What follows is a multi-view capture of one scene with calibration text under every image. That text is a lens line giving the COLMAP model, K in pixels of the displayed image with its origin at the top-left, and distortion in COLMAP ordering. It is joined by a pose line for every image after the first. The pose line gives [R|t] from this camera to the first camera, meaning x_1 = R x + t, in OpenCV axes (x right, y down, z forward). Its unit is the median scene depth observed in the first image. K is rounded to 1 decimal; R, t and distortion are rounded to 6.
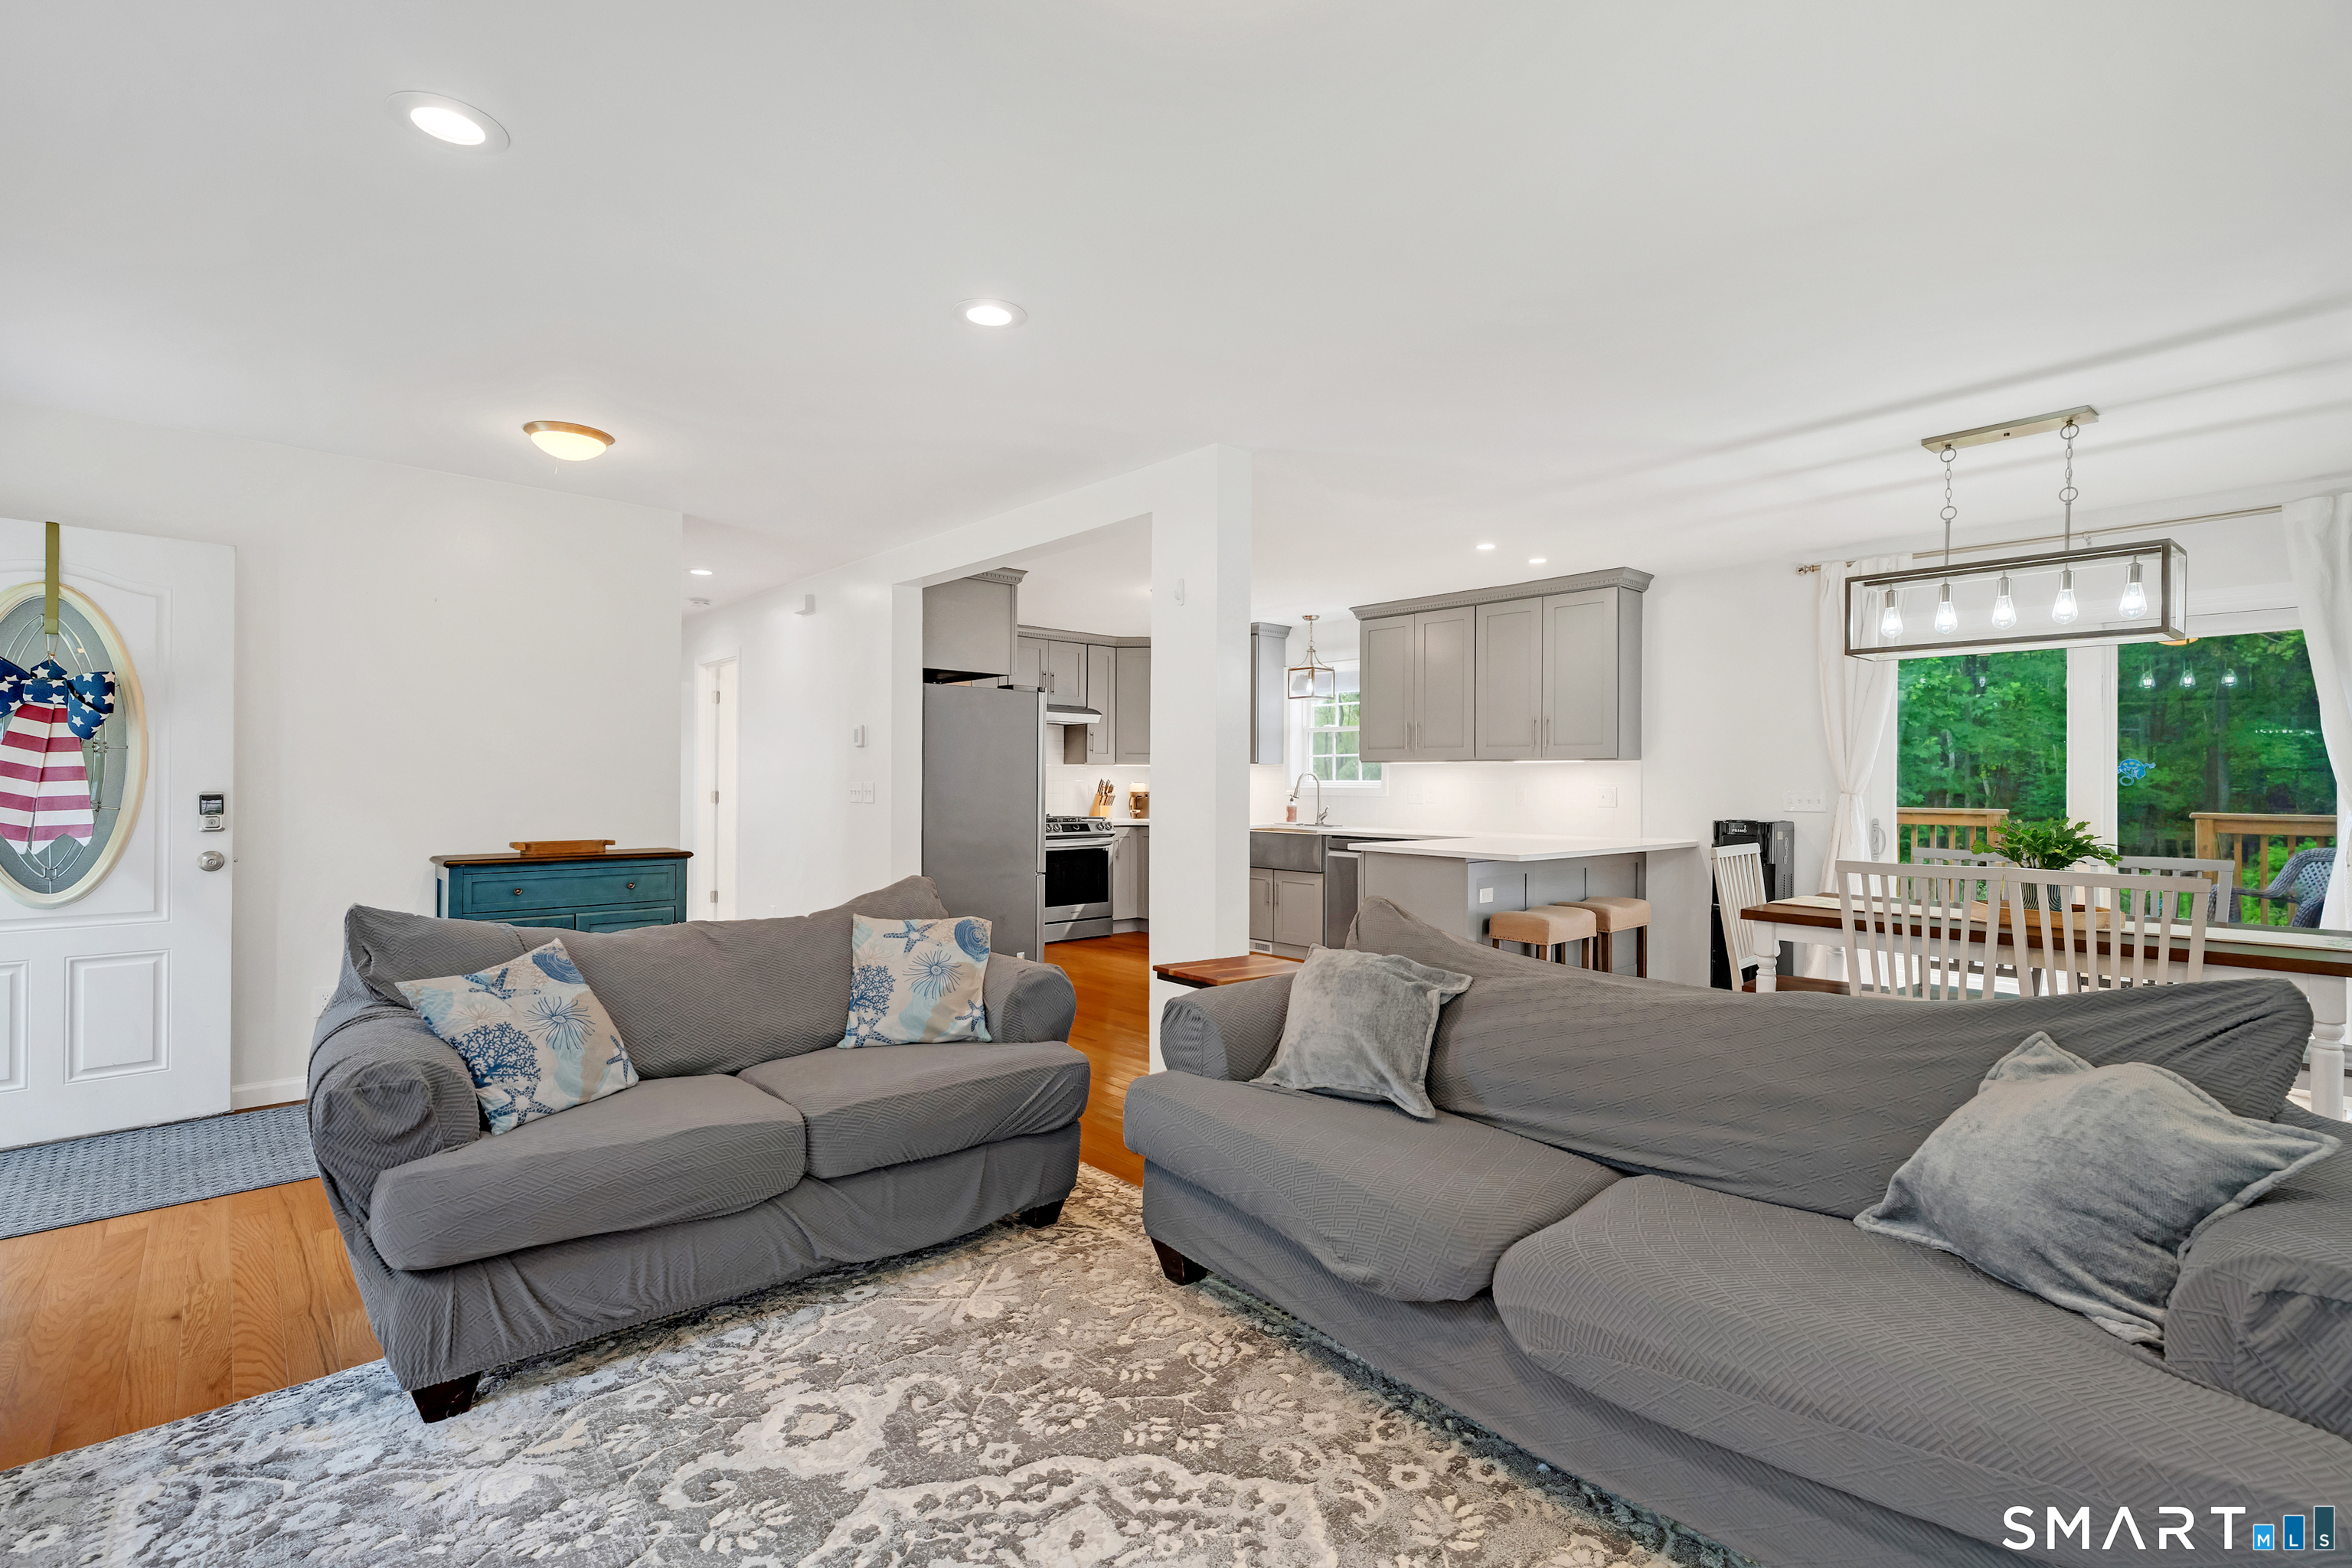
lens RADIAL K [[1073.6, 0, 1176.0], [0, 1073.6, 784.0], [0, 0, 1]] dist [-0.006383, -0.000293]
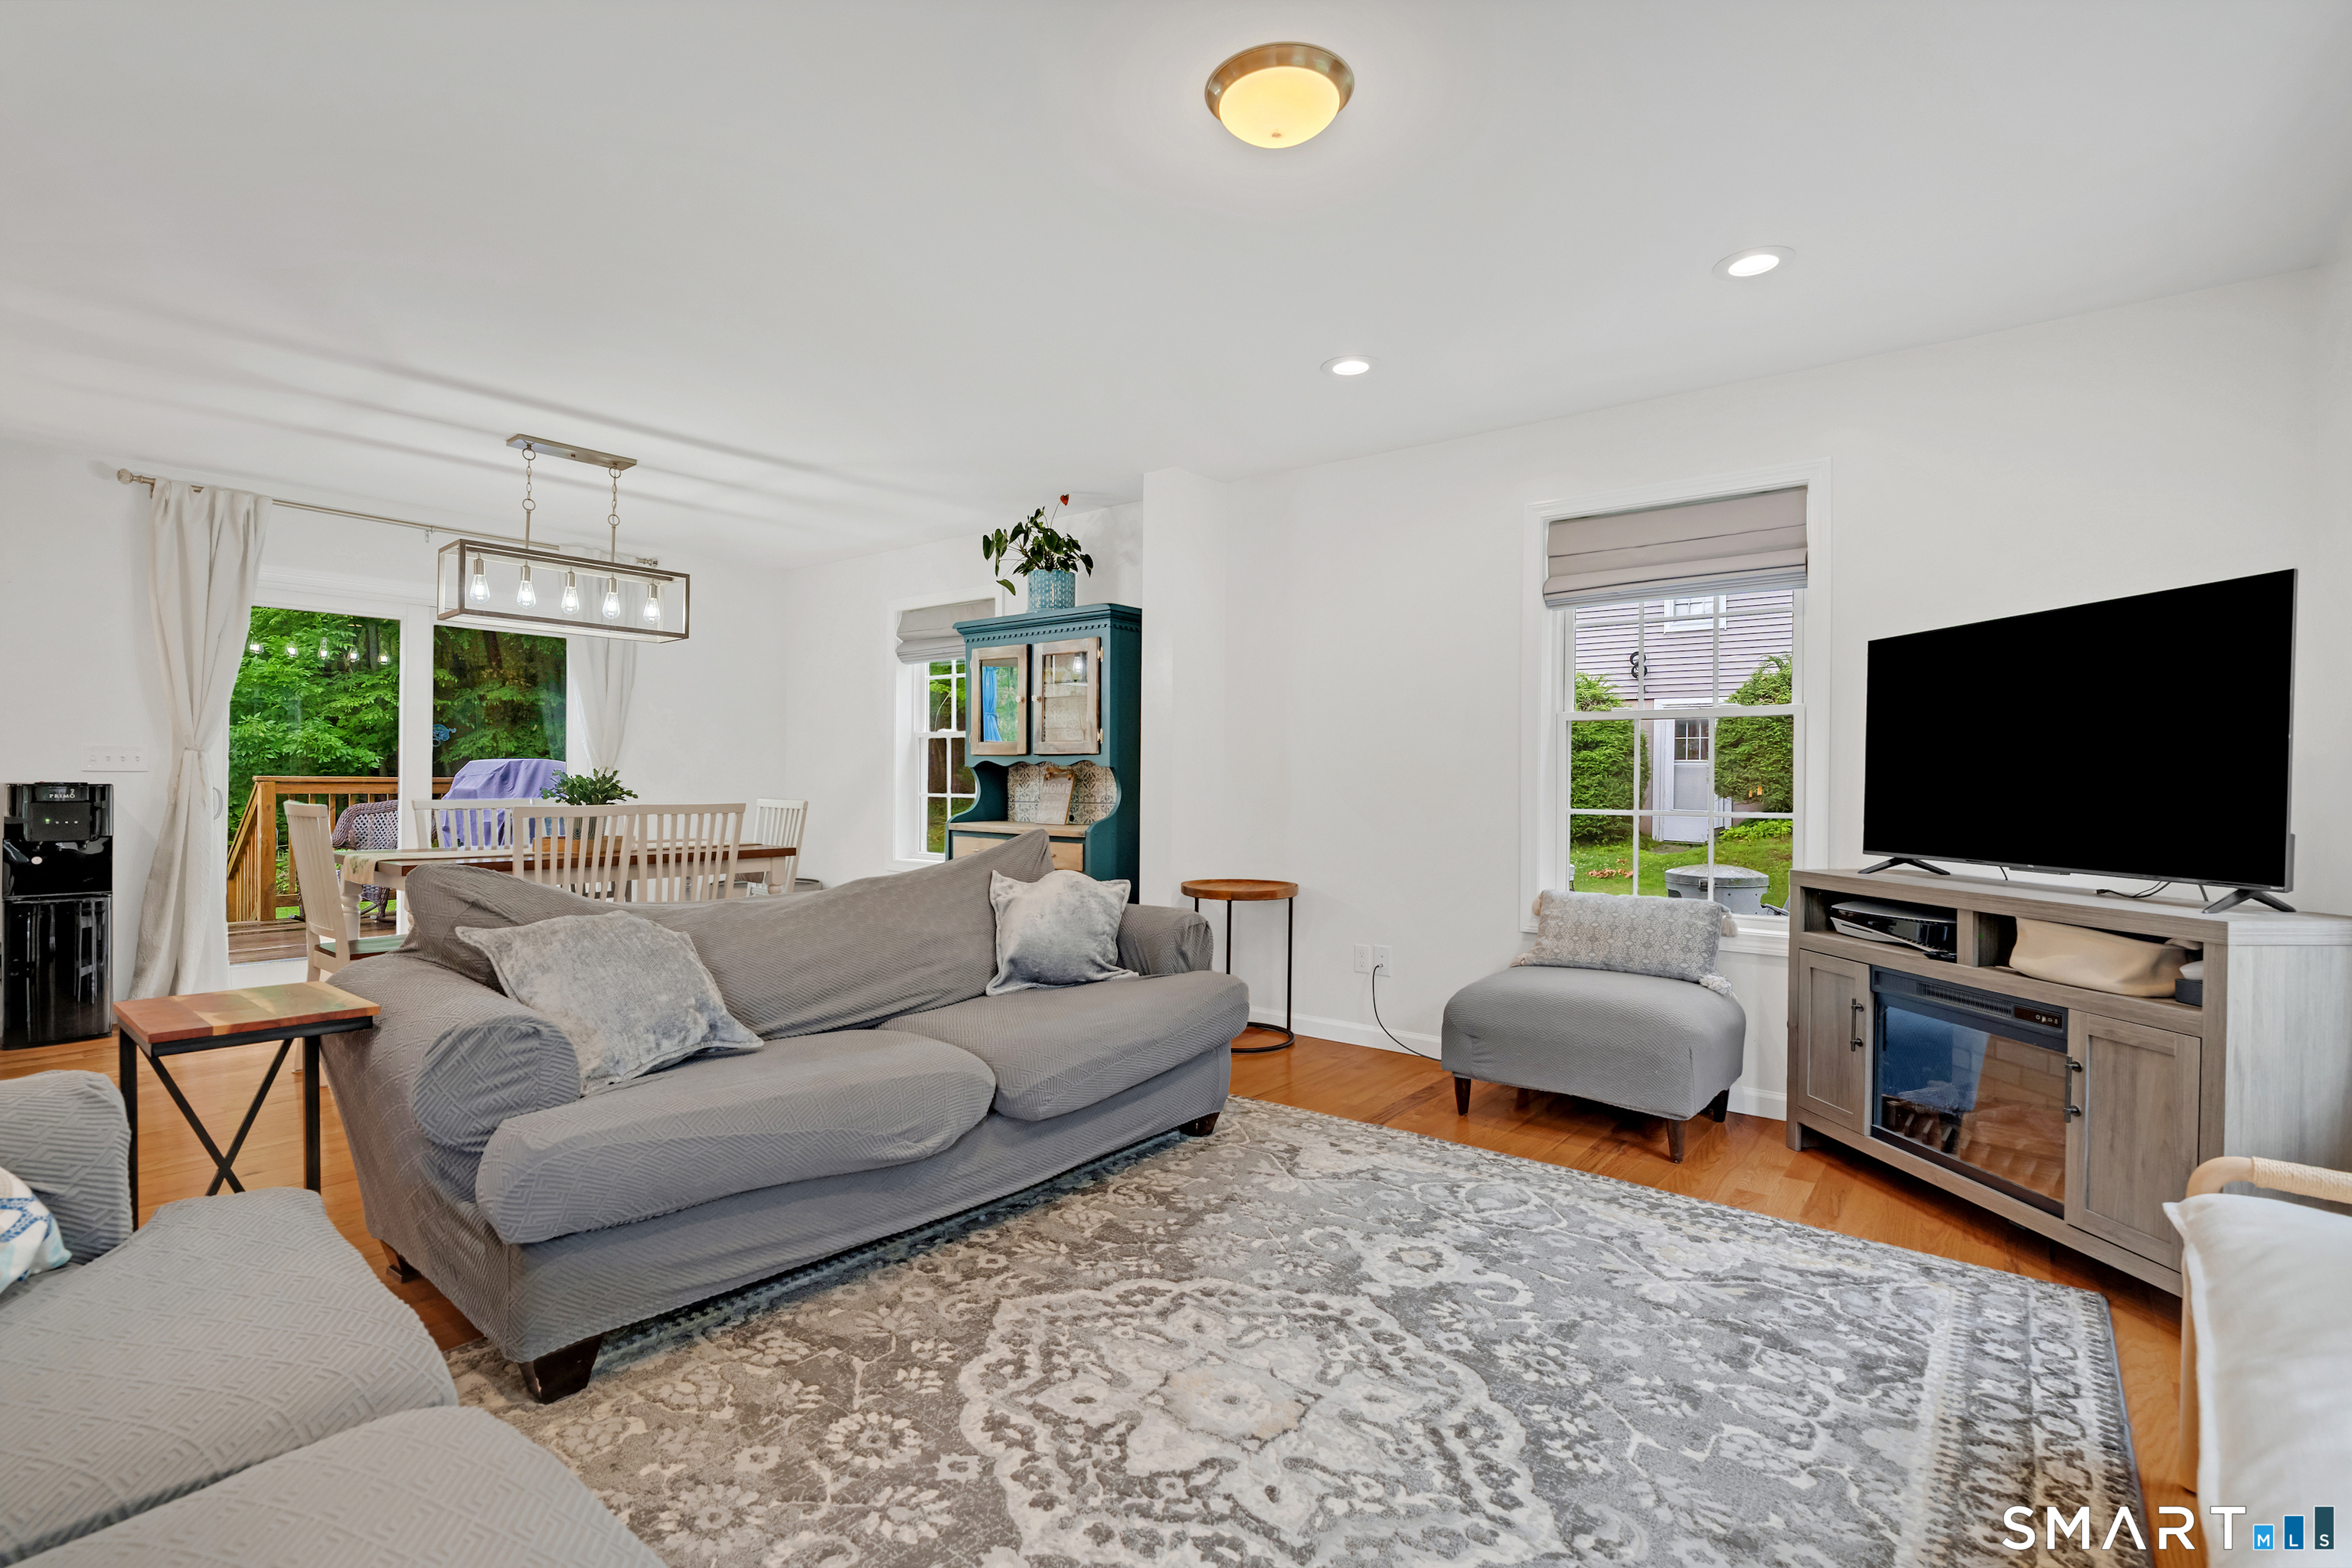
lens RADIAL K [[1046.1, 0, 1203.8], [0, 1046.1, 775.5], [0, 0, 1]] dist [0.000632, 0.001151]
pose [[-0.174035, -0.006741, 0.984716, -0.953118], [-0.006653, 0.999962, 0.005670, 0.051004], [-0.984717, -0.005565, -0.174073, 0.877294]]
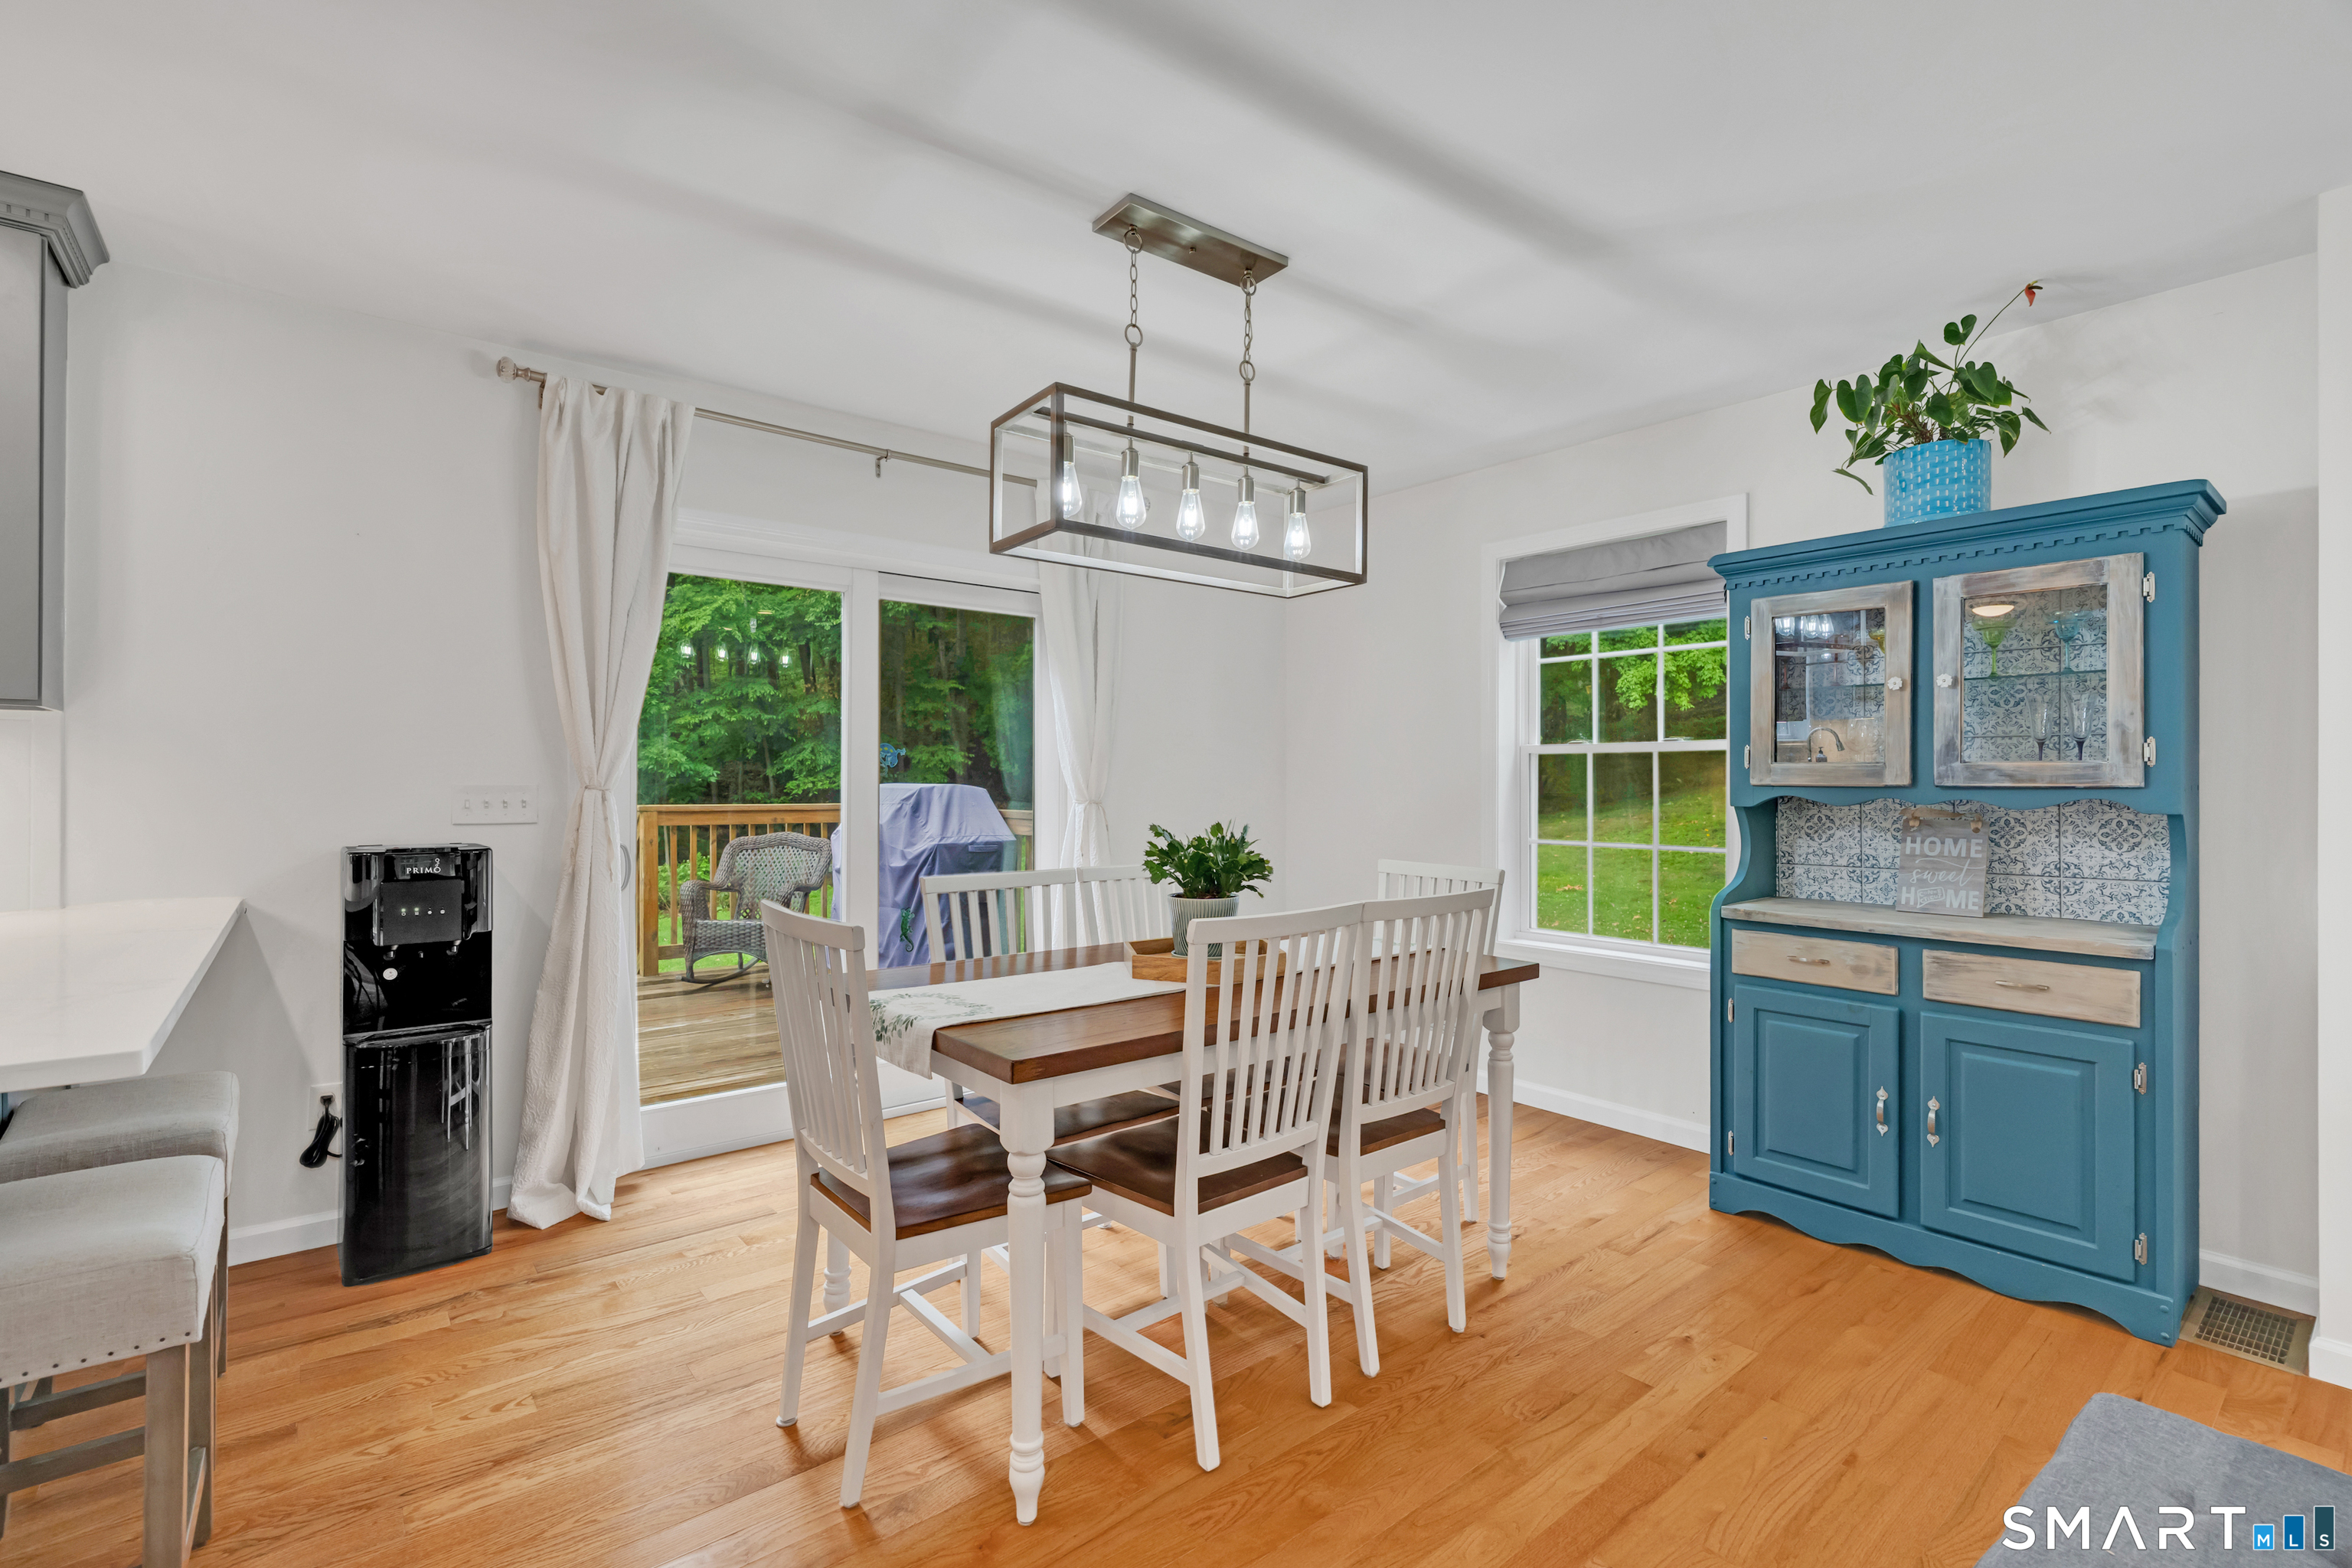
lens RADIAL K [[1046.1, 0, 1203.8], [0, 1046.1, 775.5], [0, 0, 1]] dist [0.000632, 0.001151]
pose [[0.039390, -0.002033, 0.999222, 0.216007], [-0.000274, 0.999998, 0.002045, 0.000722], [-0.999224, -0.000355, 0.039389, 1.718145]]
